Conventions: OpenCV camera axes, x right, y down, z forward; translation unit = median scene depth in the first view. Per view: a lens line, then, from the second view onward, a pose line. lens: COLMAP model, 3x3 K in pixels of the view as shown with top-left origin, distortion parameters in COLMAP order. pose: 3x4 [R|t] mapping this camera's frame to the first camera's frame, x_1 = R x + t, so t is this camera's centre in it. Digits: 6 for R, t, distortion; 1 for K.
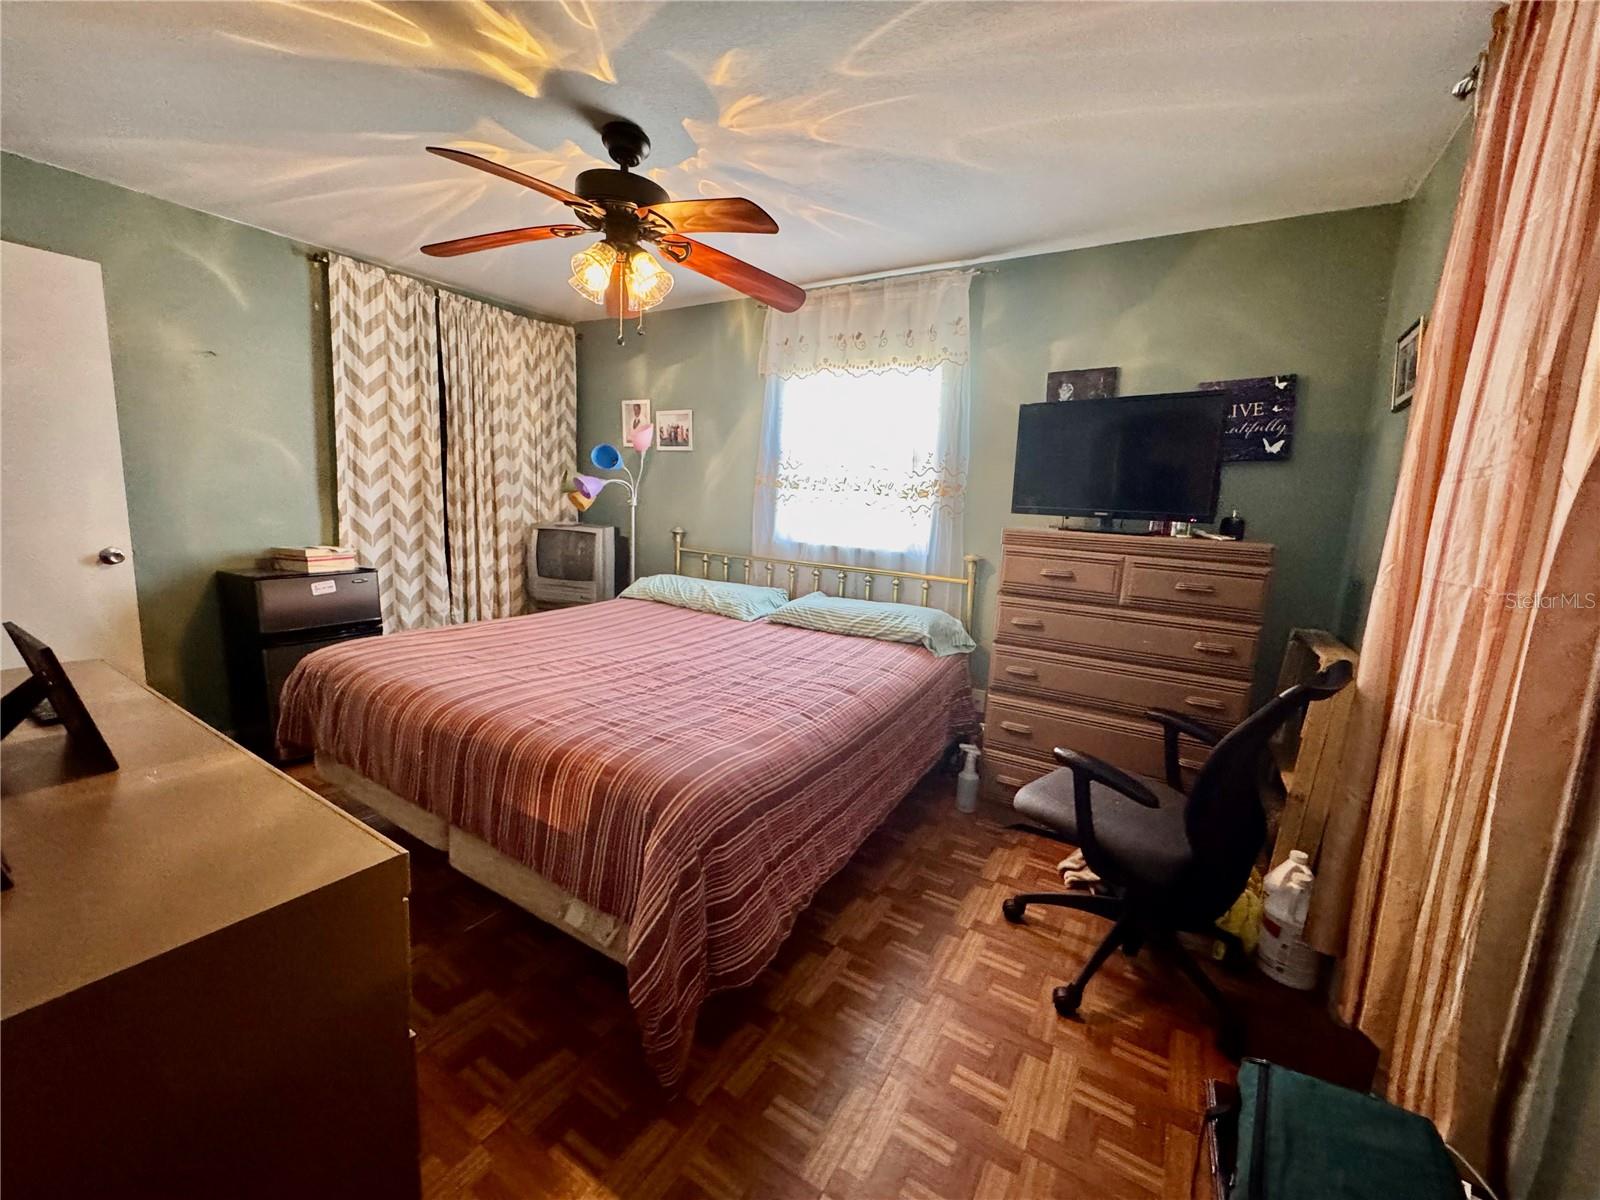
lens RADIAL K [[639.4, 0, 800.5], [0, 639.4, 596.9], [0, 0, 1]] dist [-0.002736, 0.000130]
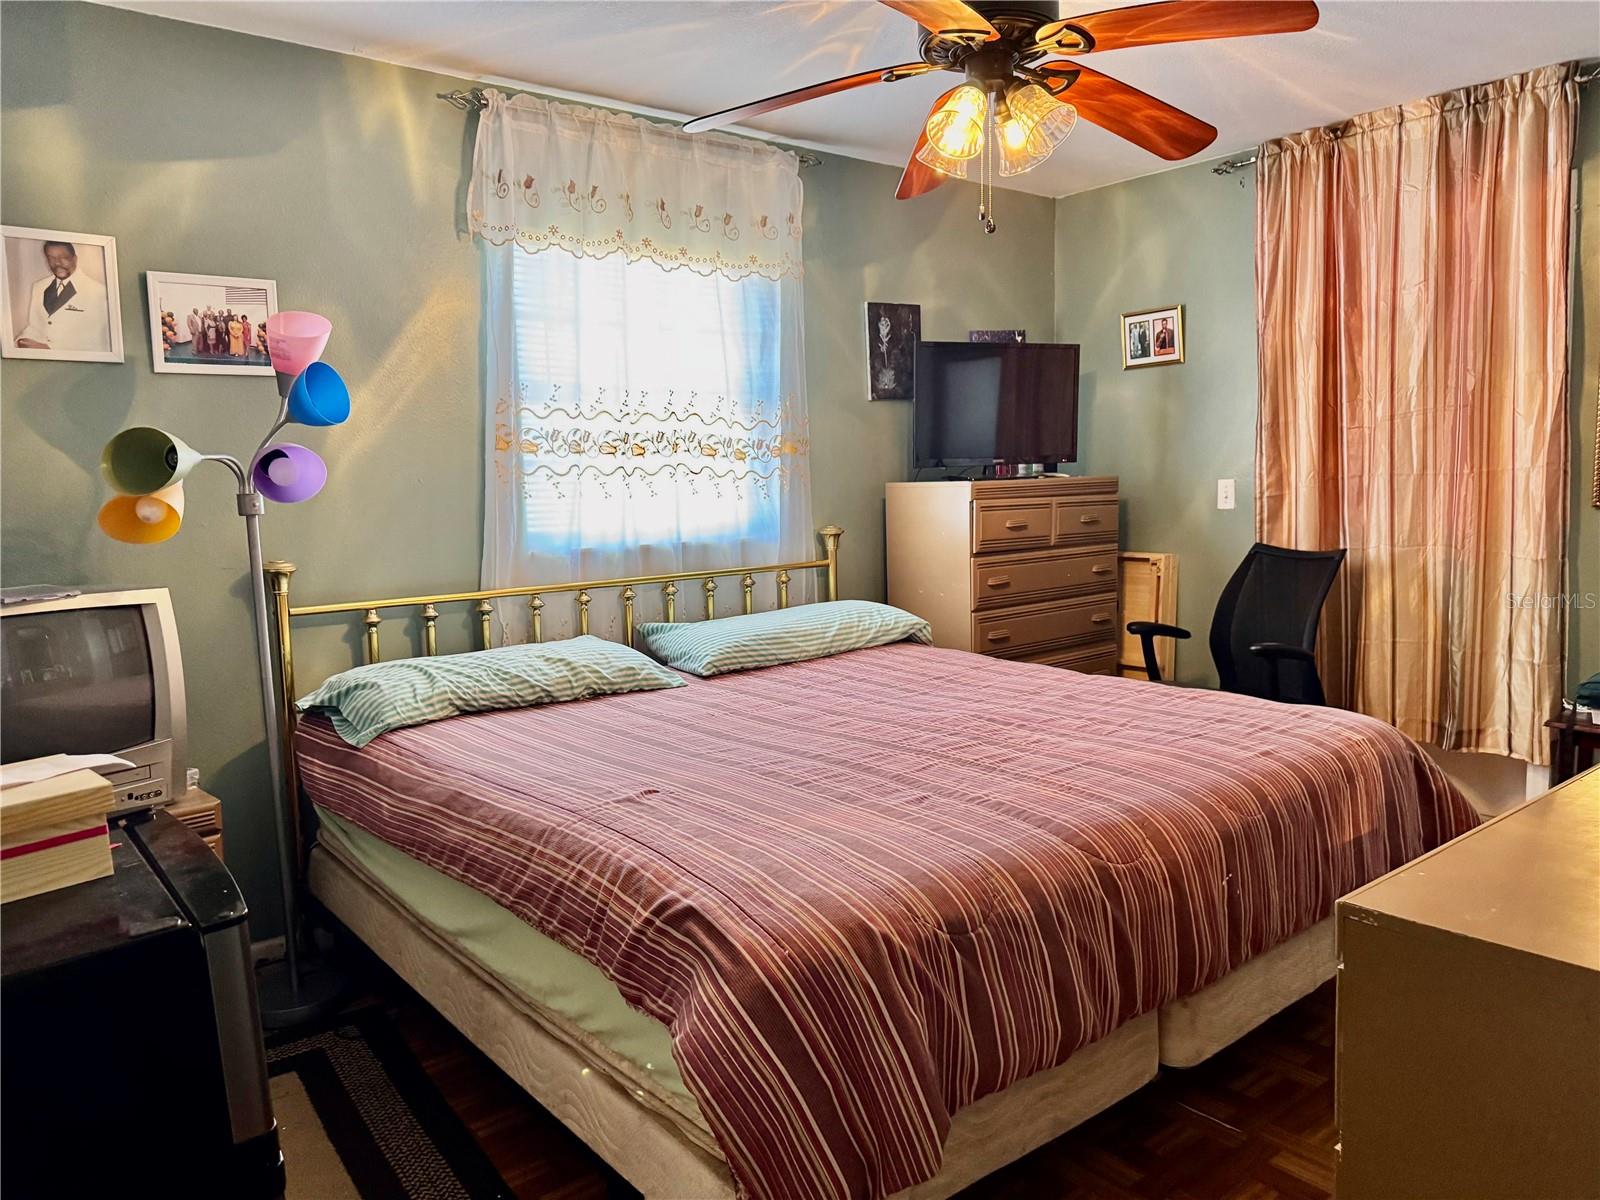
lens RADIAL K [[1123.5, 0, 800.0], [0, 1123.5, 600.0], [0, 0, 1]] dist [0.109318, -0.149339]
pose [[0.321845, -0.163720, 0.932530, -0.972842], [0.188128, 0.976355, 0.106486, -0.124151], [-0.927914, 0.141163, 0.345035, 0.544422]]
